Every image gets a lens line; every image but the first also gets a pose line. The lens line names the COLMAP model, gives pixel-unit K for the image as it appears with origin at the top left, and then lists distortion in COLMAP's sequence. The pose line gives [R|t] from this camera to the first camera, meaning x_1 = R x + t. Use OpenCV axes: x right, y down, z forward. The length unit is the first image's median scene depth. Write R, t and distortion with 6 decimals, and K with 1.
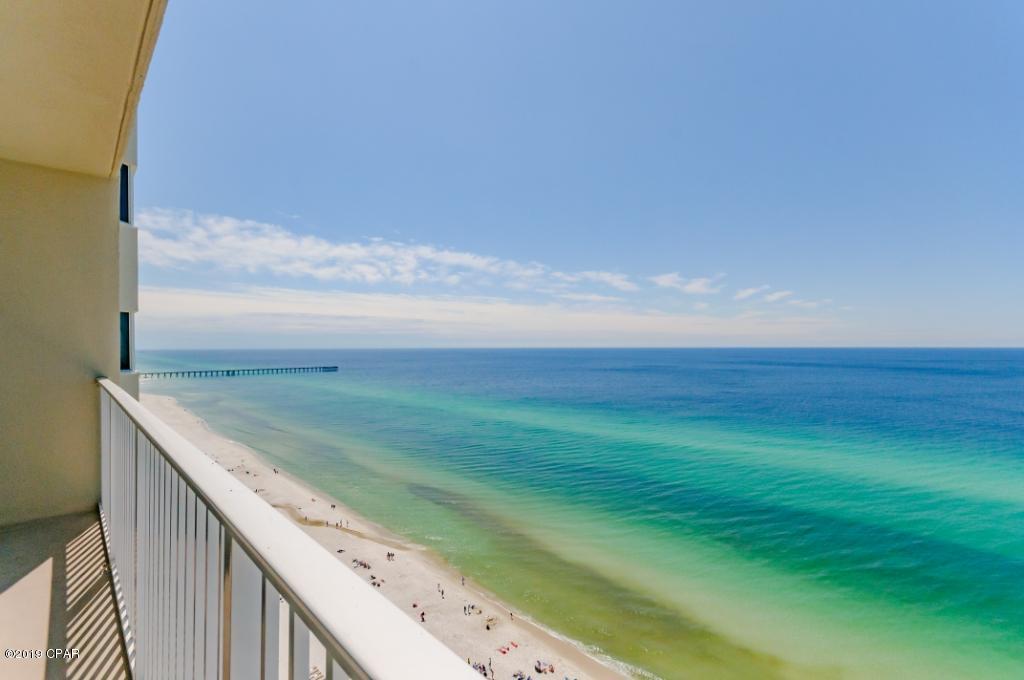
lens RADIAL K [[449.8, 0, 509.0], [0, 449.8, 347.4], [0, 0, 1]] dist [-0.000820, -0.000138]
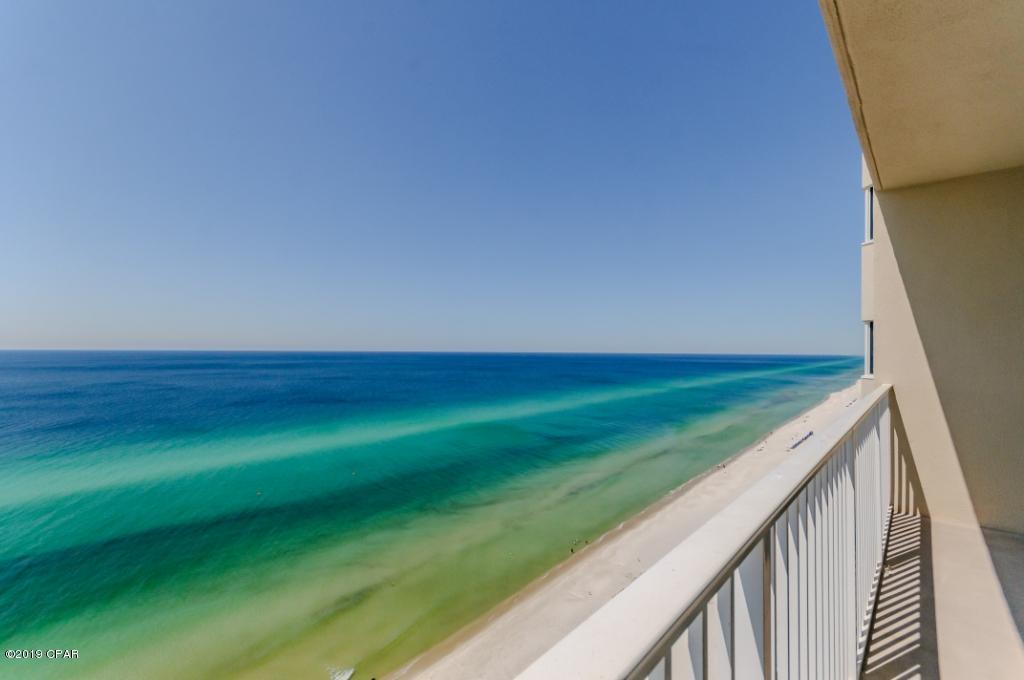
lens RADIAL K [[449.8, 0, 509.0], [0, 449.8, 347.4], [0, 0, 1]] dist [-0.000820, -0.000138]
pose [[-0.051289, -0.005708, 0.998668, -1.922756], [-0.001271, 0.999983, 0.005650, -0.058005], [-0.998683, -0.000980, -0.051296, 1.953976]]
